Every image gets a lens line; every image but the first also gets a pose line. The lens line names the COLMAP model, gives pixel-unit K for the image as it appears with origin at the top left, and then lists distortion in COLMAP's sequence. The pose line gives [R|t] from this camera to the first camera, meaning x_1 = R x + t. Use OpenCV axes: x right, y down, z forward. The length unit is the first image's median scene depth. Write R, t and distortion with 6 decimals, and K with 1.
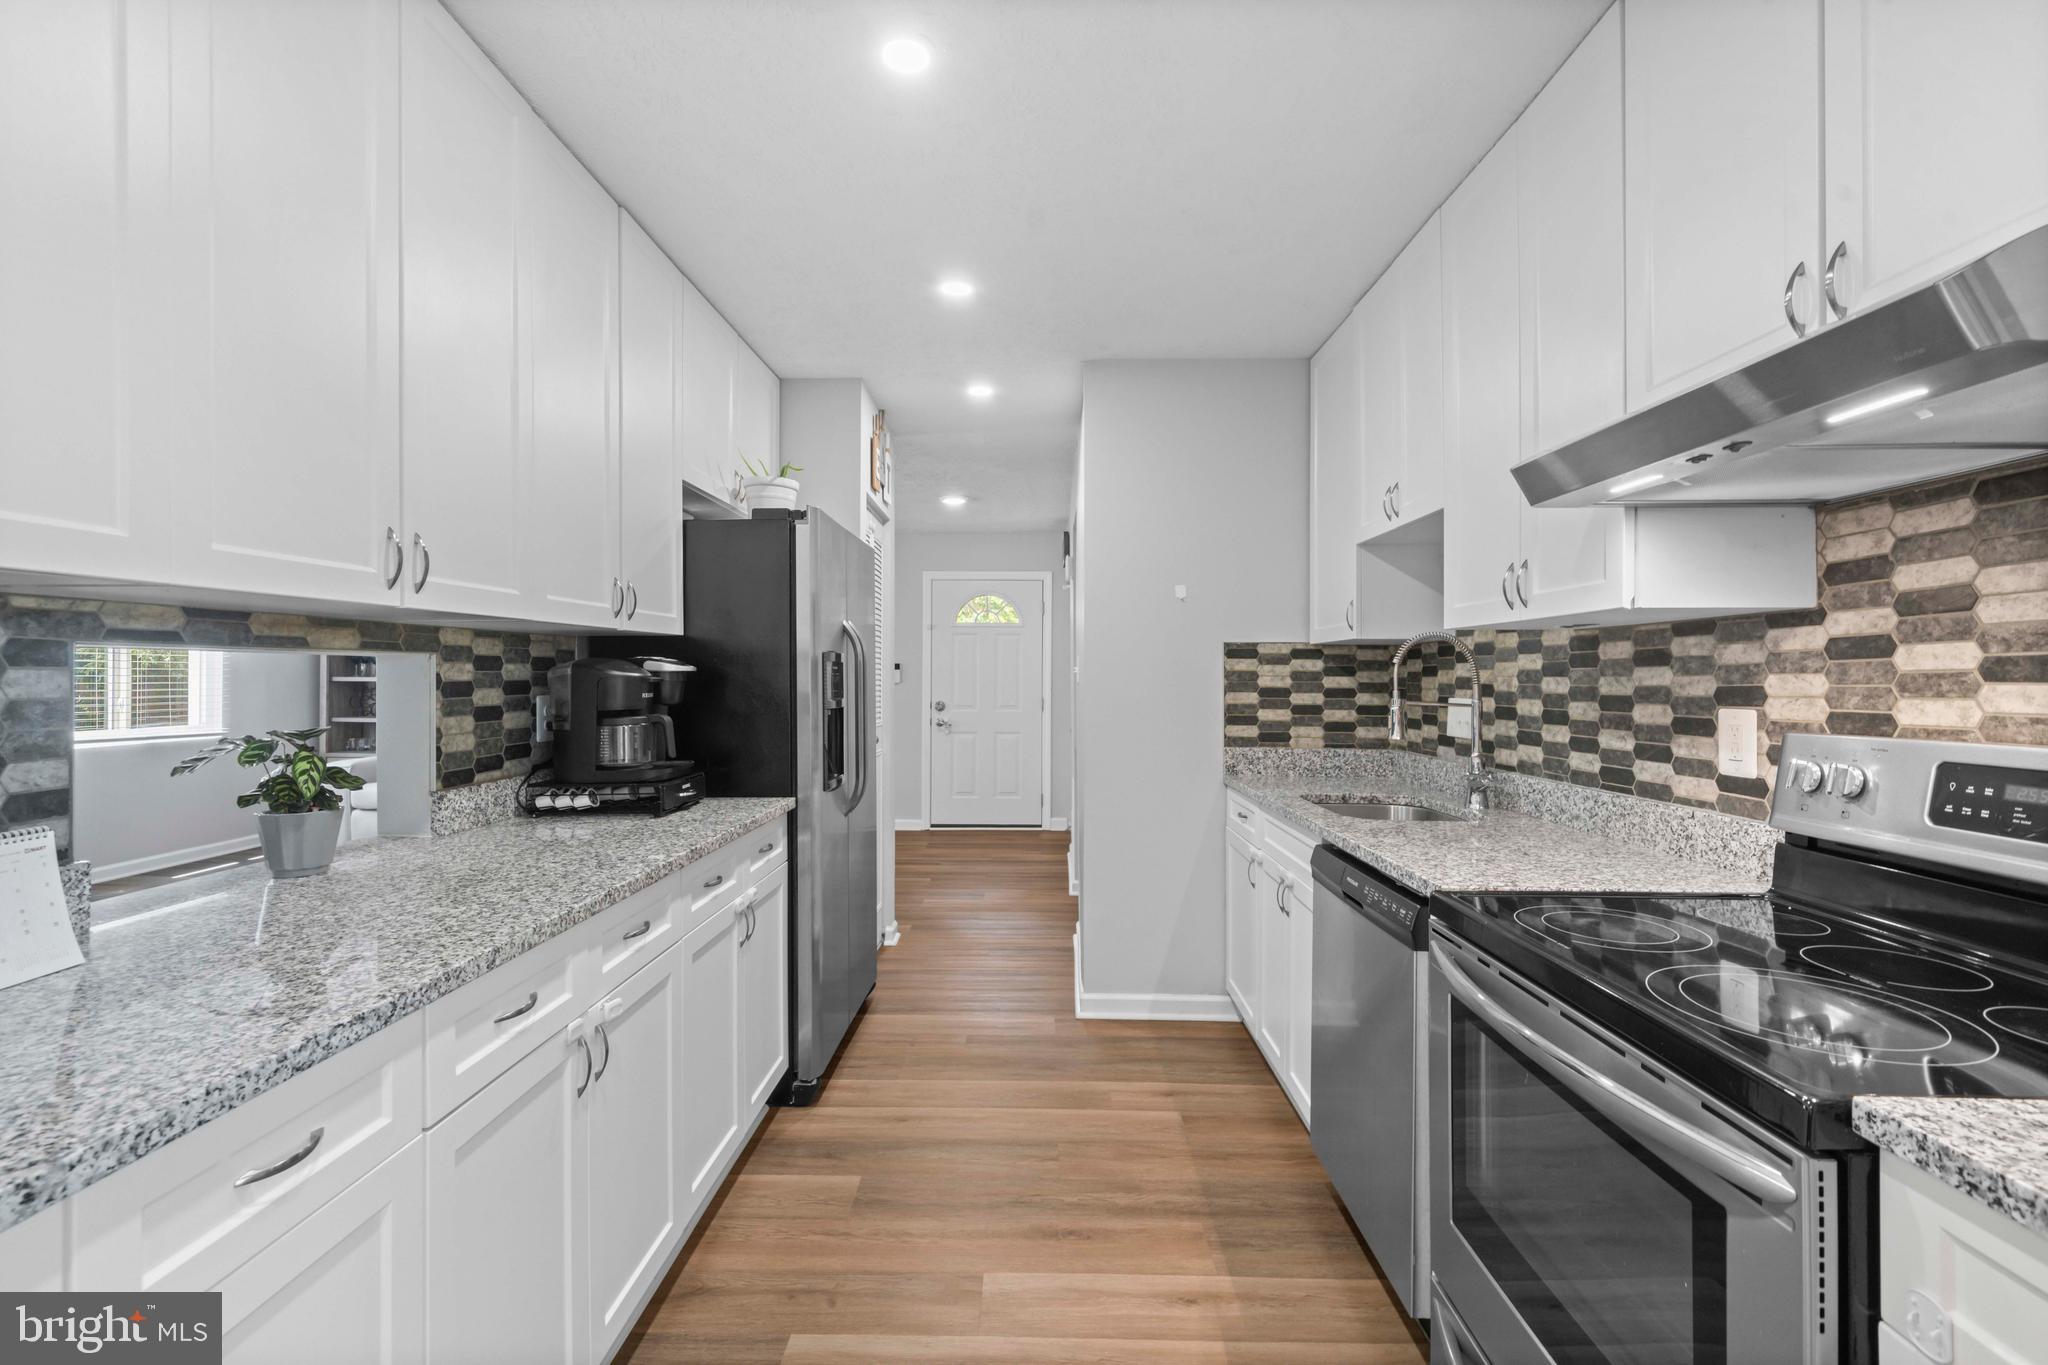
lens RADIAL K [[885.8, 0, 1021.5], [0, 885.8, 668.2], [0, 0, 1]] dist [-0.002816, 0.000610]
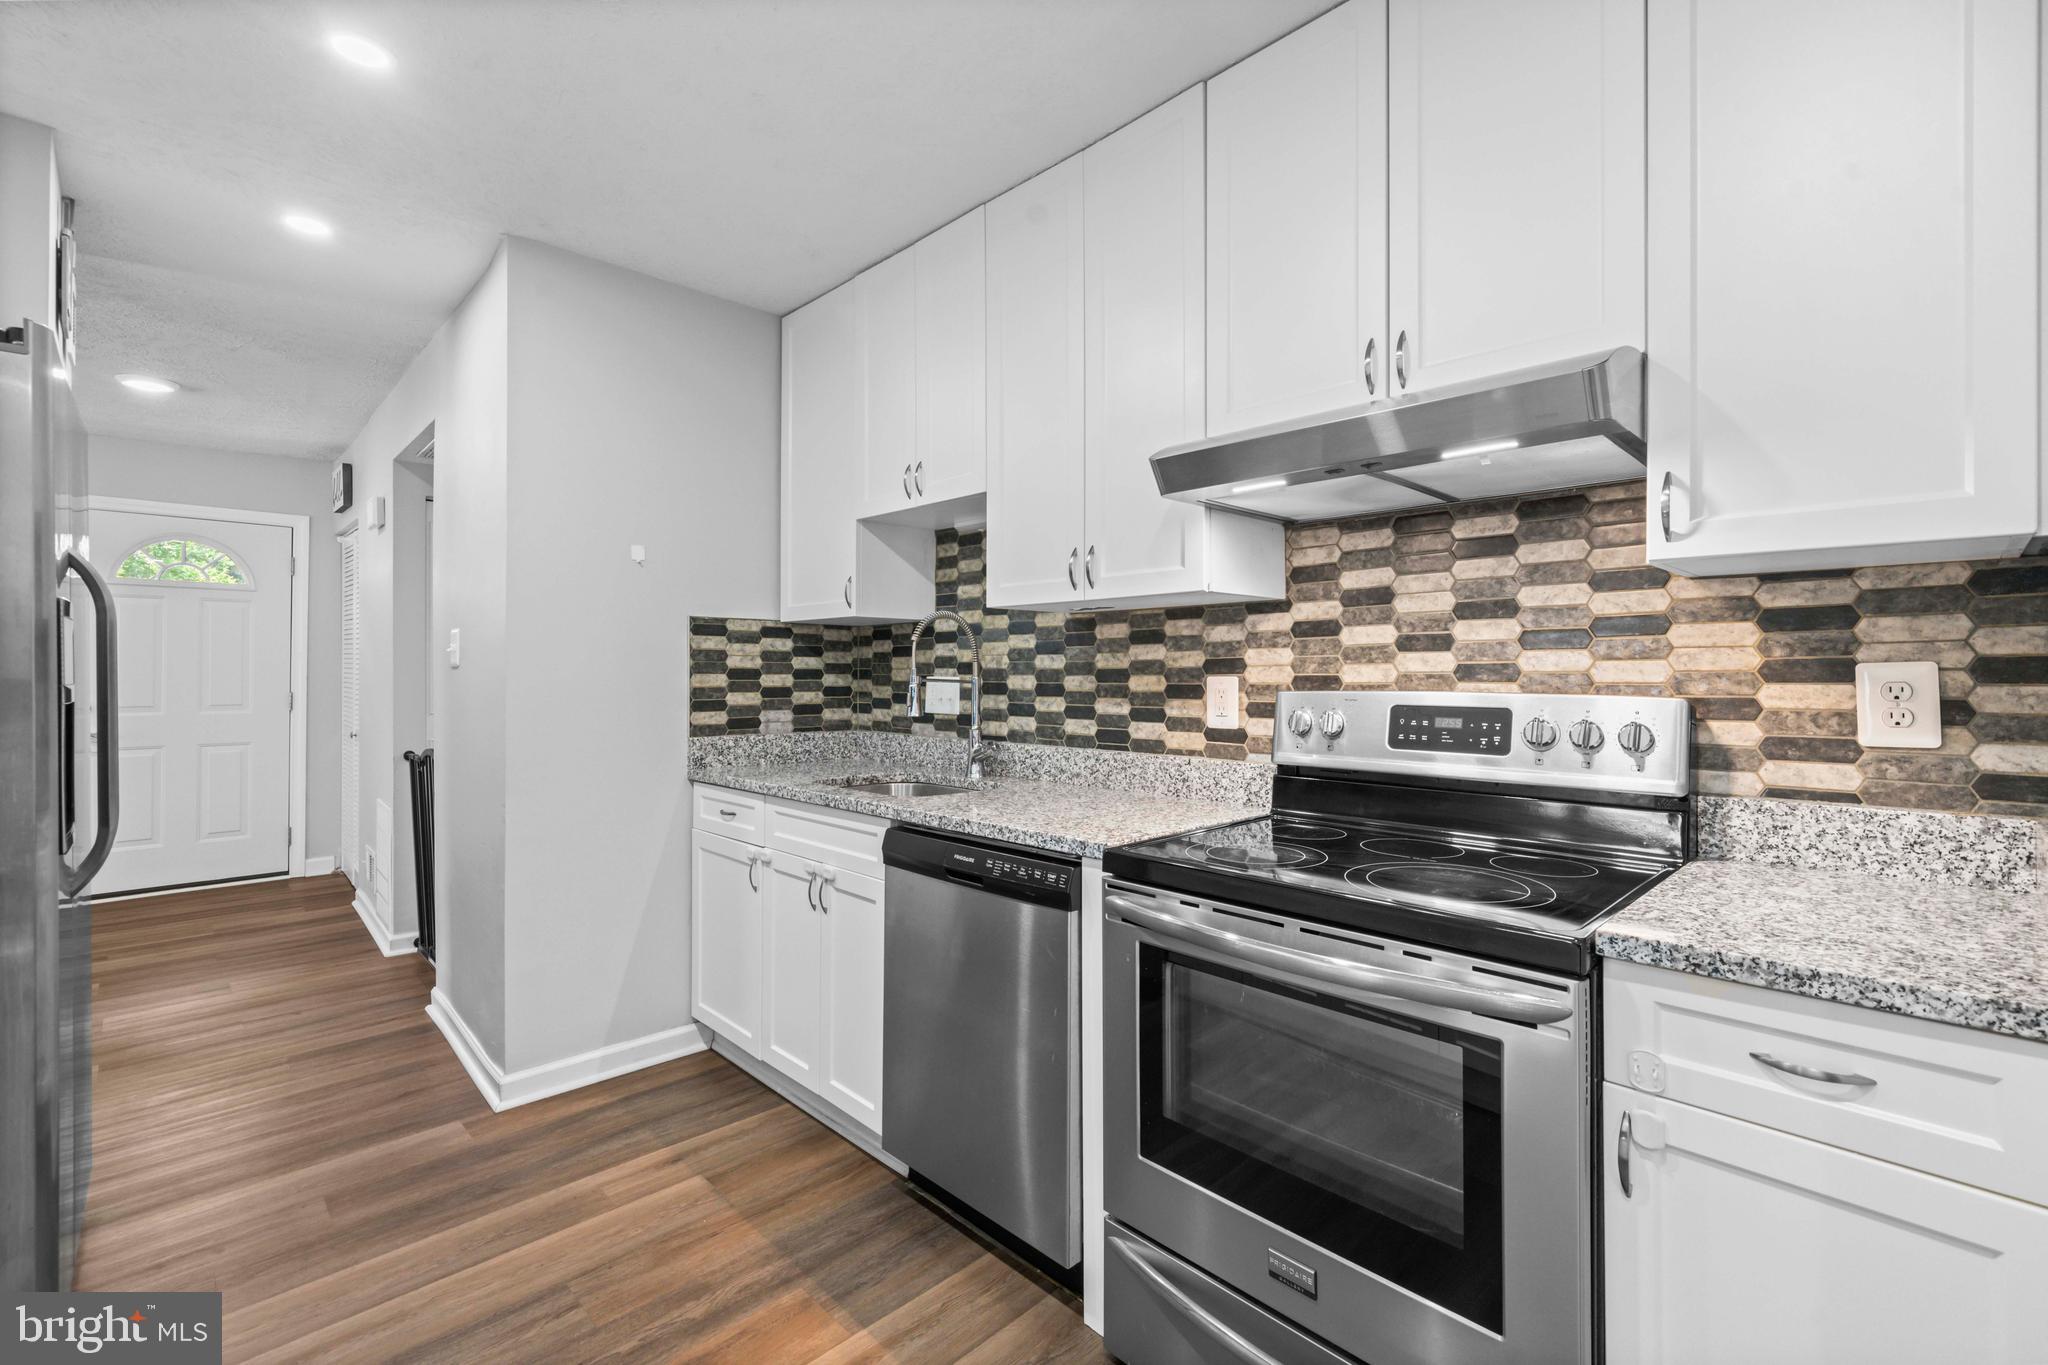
lens RADIAL K [[885.8, 0, 1047.7], [0, 885.8, 663.7], [0, 0, 1]] dist [-0.002816, 0.000610]
pose [[0.689123, 0.003053, 0.724638, -0.208229], [-0.005431, 0.999985, 0.000951, 0.019188], [-0.724624, -0.004591, 0.689129, 0.200511]]
